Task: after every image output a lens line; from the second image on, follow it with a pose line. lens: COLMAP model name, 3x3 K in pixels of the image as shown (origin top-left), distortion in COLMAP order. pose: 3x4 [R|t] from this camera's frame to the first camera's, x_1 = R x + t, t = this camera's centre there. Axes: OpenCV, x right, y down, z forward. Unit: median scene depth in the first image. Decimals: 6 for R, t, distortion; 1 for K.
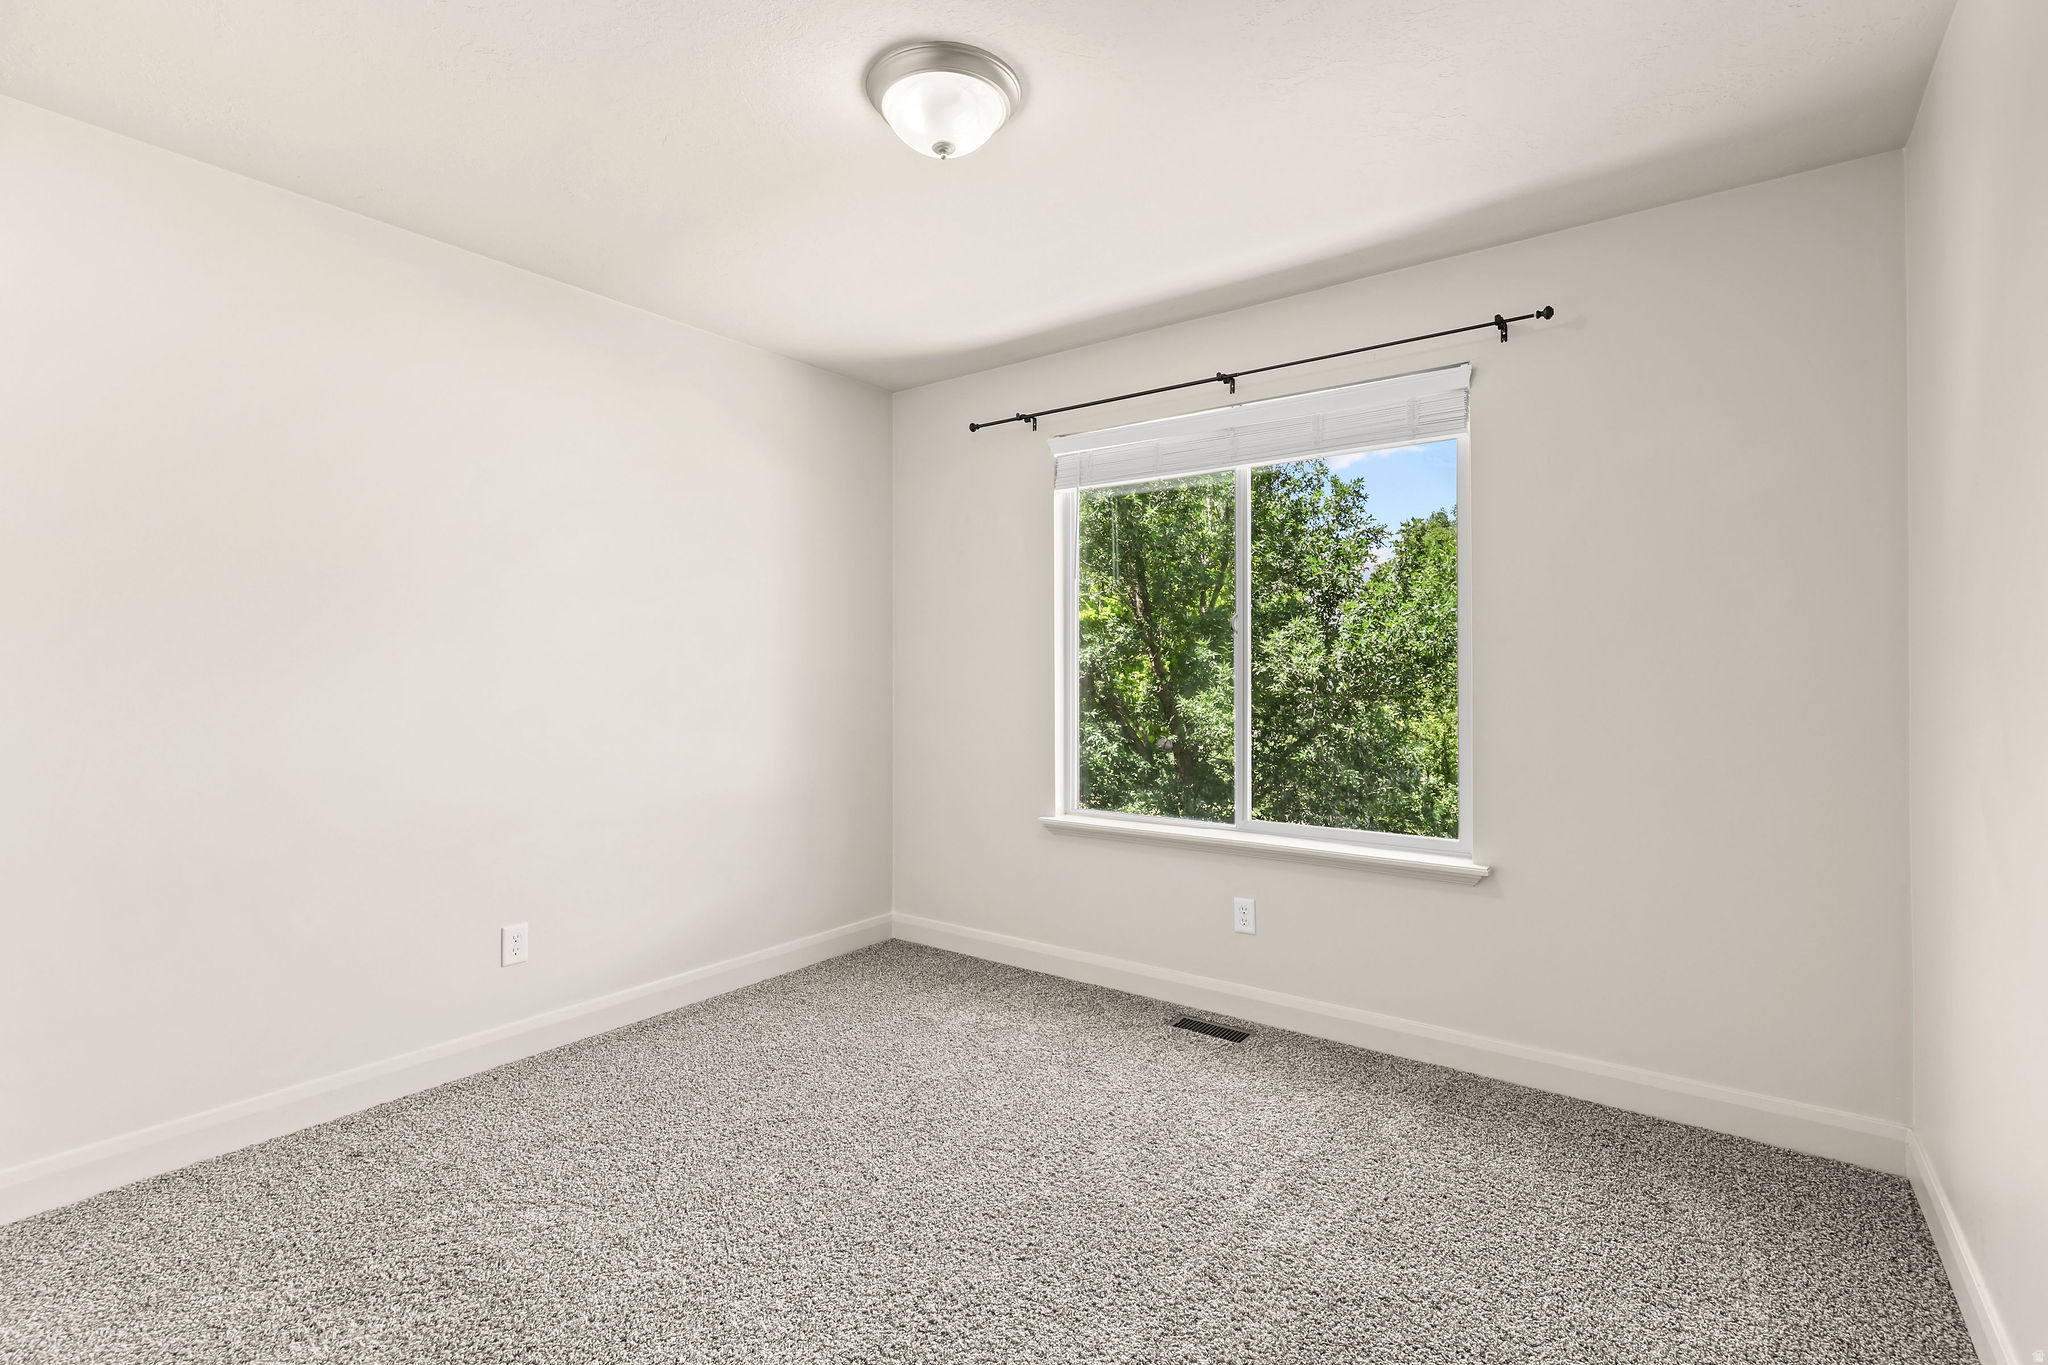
lens RADIAL K [[942.0, 0, 1024.0], [0, 942.0, 682.5], [0, 0, 1]] dist [0.003022, 0.000567]
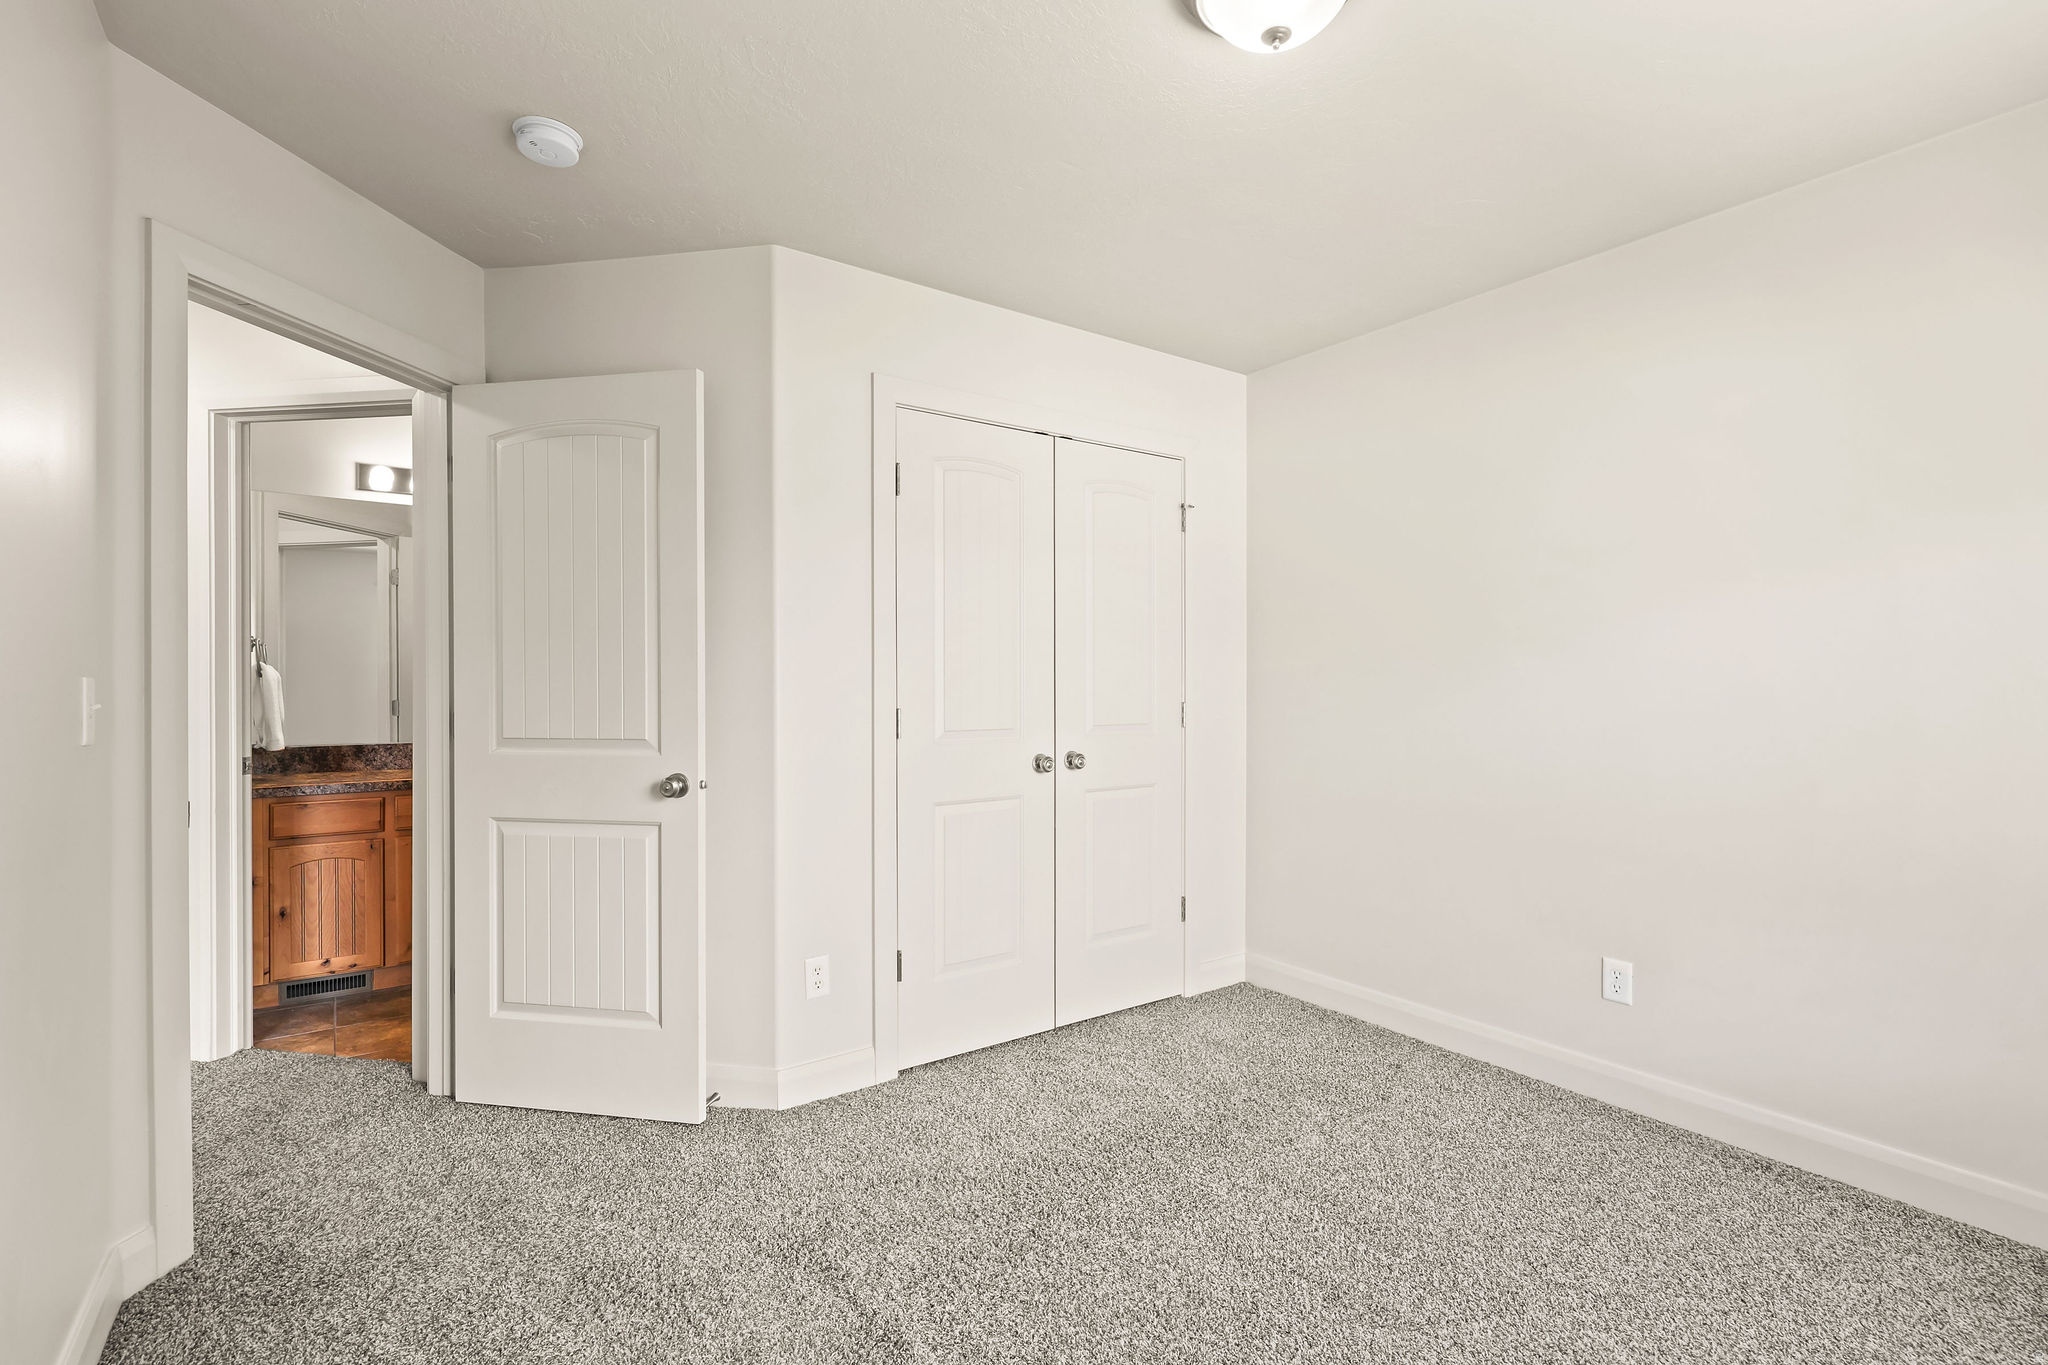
lens RADIAL K [[942.0, 0, 1024.0], [0, 942.0, 682.5], [0, 0, 1]] dist [0.003022, 0.000567]
pose [[-0.304418, 0.002651, -0.952535, 0.534026], [-0.008970, 0.999944, 0.005649, -0.019690], [0.952496, 0.010264, -0.304377, 0.721517]]
